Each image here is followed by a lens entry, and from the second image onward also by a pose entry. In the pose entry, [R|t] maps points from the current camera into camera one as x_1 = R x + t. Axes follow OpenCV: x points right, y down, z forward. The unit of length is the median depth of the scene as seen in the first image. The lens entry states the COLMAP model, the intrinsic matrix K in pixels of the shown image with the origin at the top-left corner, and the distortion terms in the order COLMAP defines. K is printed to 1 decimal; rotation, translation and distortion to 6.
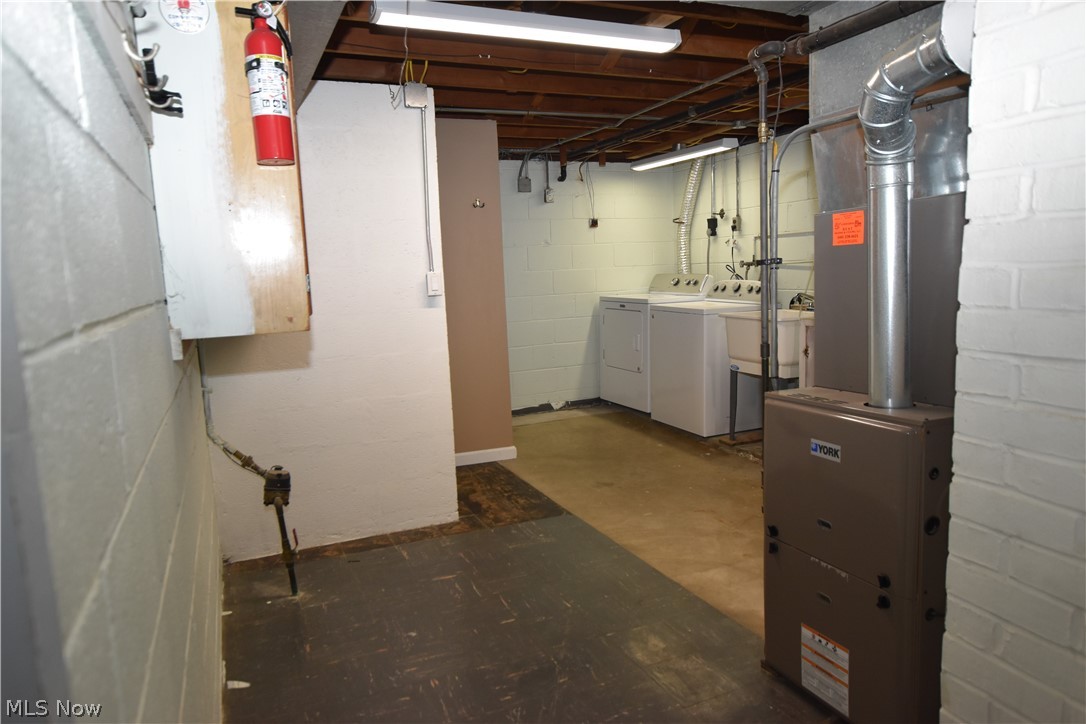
lens RADIAL K [[688.5, 0, 541.2], [0, 688.5, 362.6], [0, 0, 1]] dist [-0.009845, 0.009043]
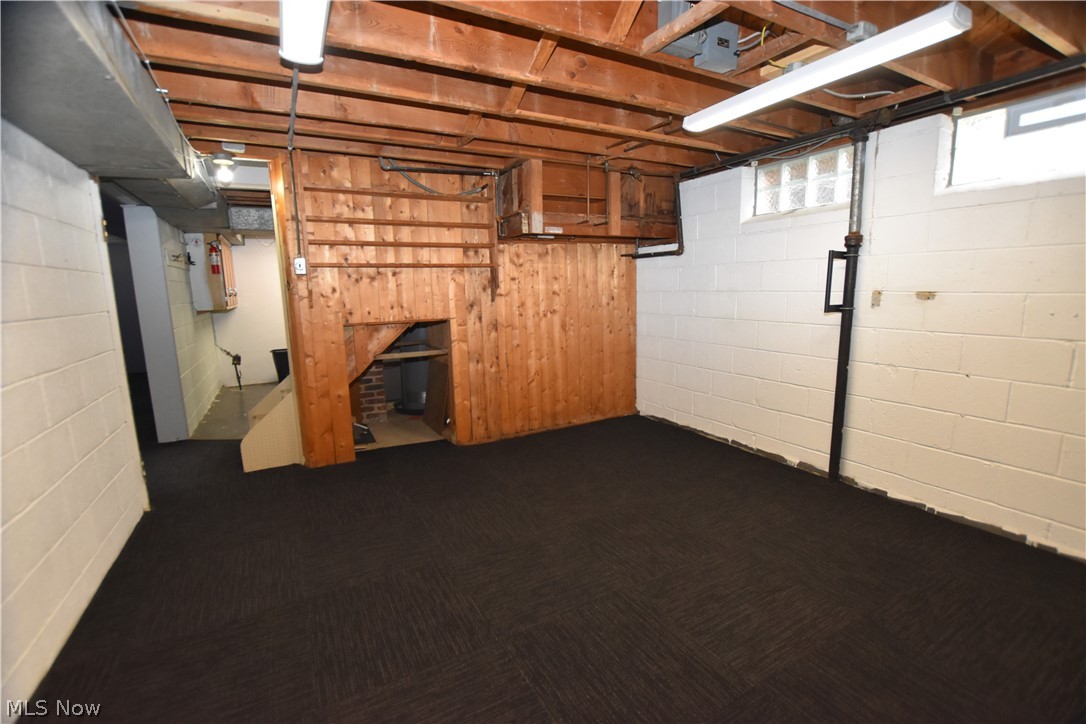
lens RADIAL K [[479.6, 0, 543.4], [0, 479.6, 362.2], [0, 0, 1]] dist [-0.027834, 0.000738]
pose [[0.996535, 0.009376, 0.082650, 0.602686], [-0.011194, 0.999705, 0.021555, 0.087359], [-0.082424, -0.022406, 0.996345, -0.929241]]
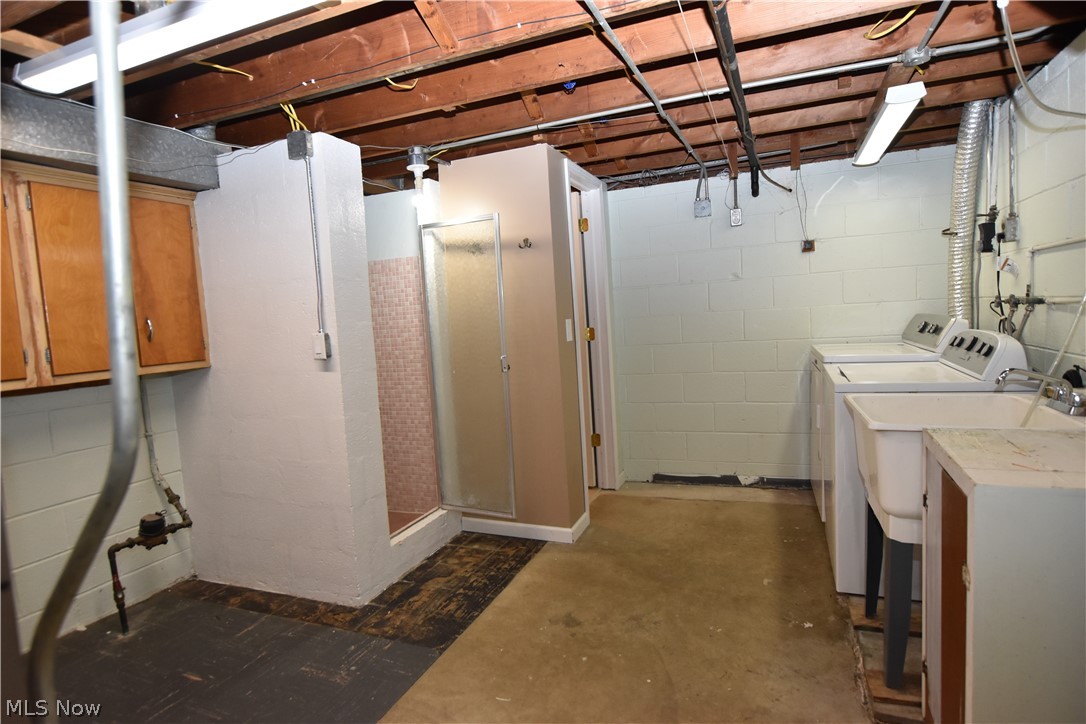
lens RADIAL K [[582.2, 0, 546.5], [0, 582.2, 361.3], [0, 0, 1]] dist [-0.019839, 0.001166]
pose [[0.703153, 0.055842, -0.708843, 0.491069], [-0.067243, 0.997666, 0.011892, -0.100001], [0.707852, 0.039302, 0.705266, 0.545477]]
